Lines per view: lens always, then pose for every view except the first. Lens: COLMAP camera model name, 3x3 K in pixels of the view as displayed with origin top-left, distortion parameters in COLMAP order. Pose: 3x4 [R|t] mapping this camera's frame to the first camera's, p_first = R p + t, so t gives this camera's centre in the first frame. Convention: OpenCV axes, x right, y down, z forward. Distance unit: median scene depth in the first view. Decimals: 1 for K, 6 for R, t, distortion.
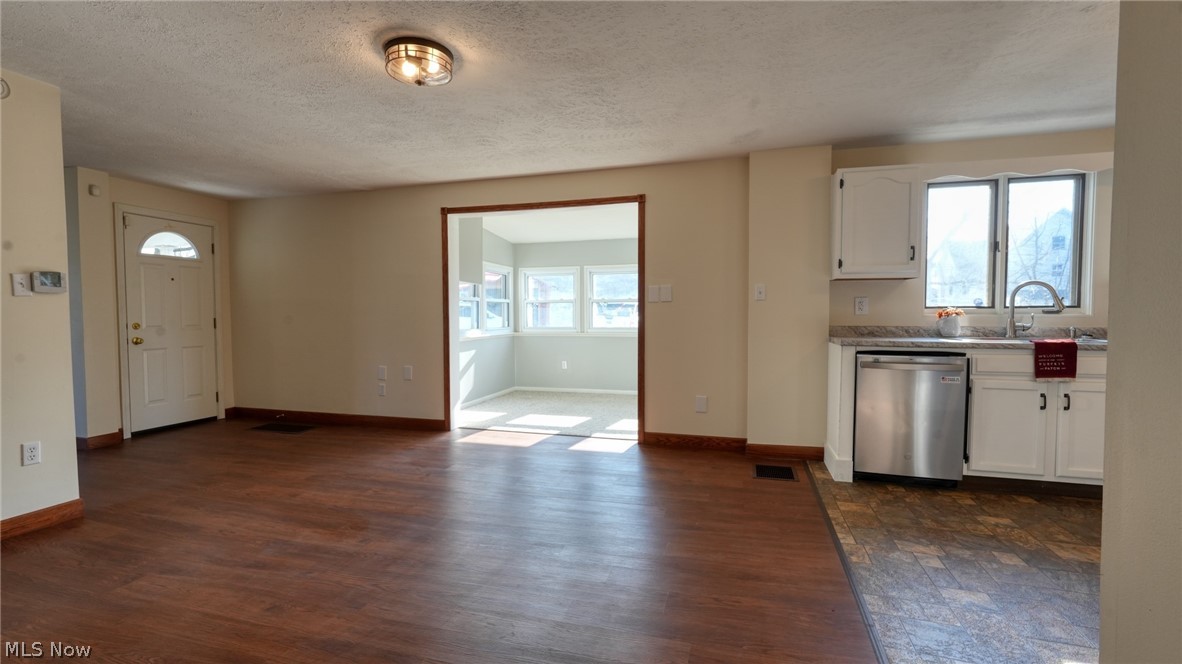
lens RADIAL K [[517.9, 0, 589.5], [0, 517.9, 332.8], [0, 0, 1]] dist [-0.015954, 0.007902]
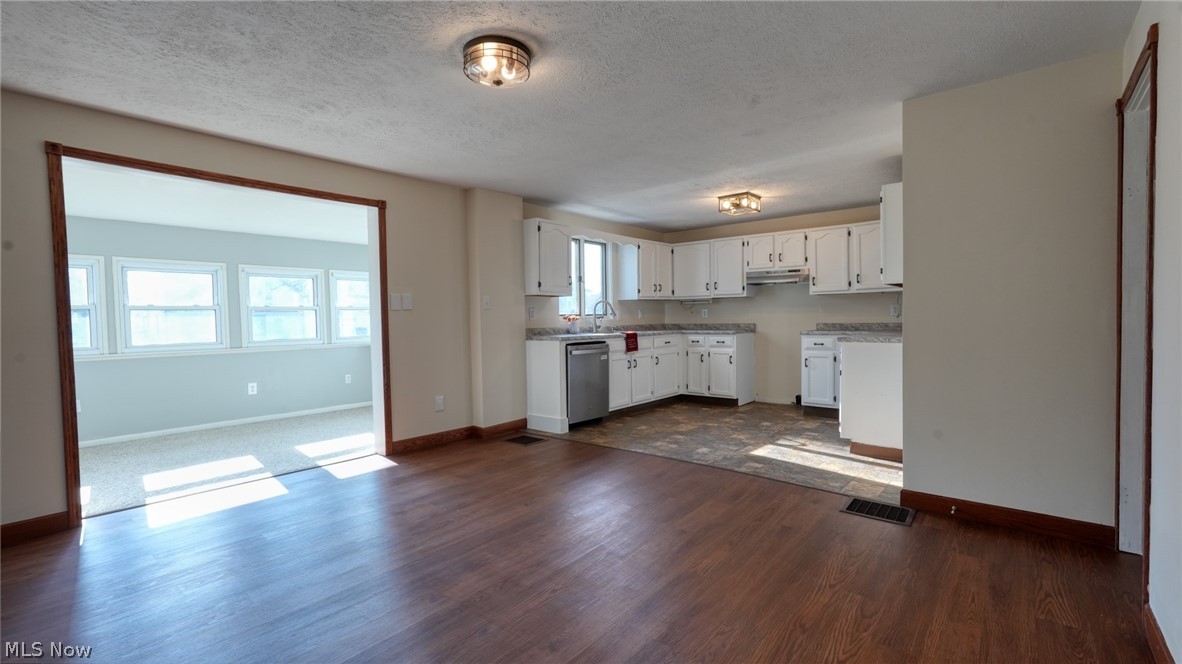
lens RADIAL K [[517.9, 0, 589.5], [0, 517.9, 332.8], [0, 0, 1]] dist [-0.015954, 0.007902]
pose [[0.395353, -0.030094, 0.918036, -0.803197], [0.050247, 0.998675, 0.011098, -0.009838], [-0.917154, 0.041741, 0.396341, 0.324280]]
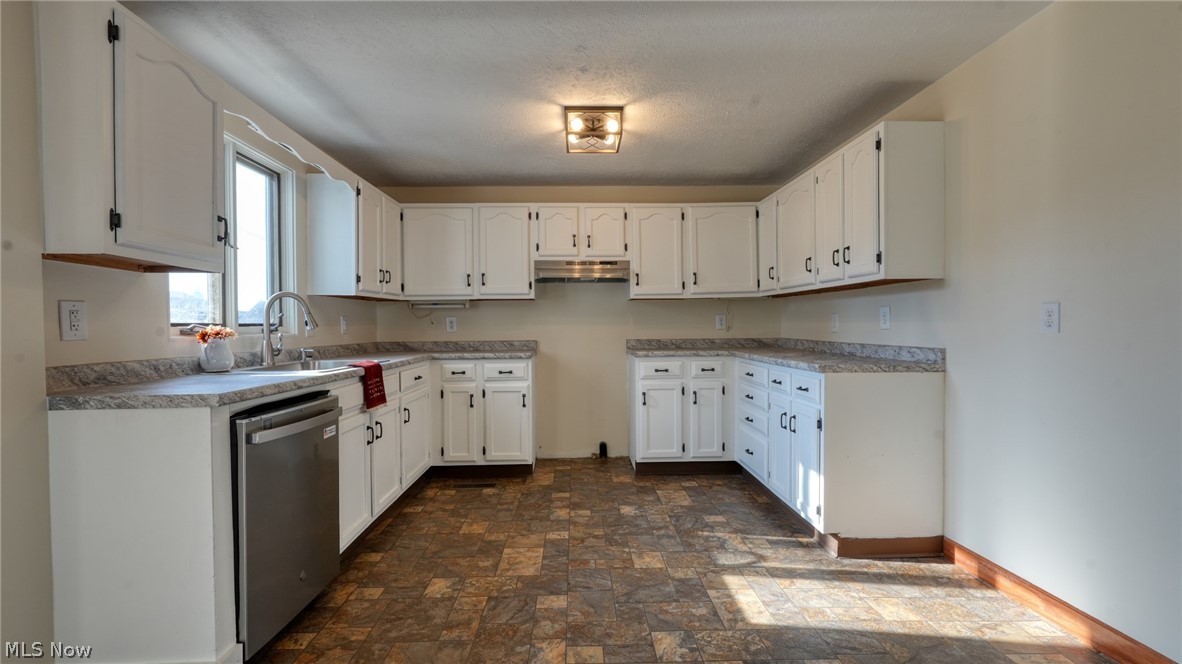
lens RADIAL K [[517.9, 0, 589.5], [0, 517.9, 332.8], [0, 0, 1]] dist [-0.015954, 0.007902]
pose [[-0.313588, -0.006490, 0.949537, -0.041620], [0.048166, 0.998581, 0.022733, -0.033216], [-0.948337, 0.052864, -0.312831, 0.793747]]
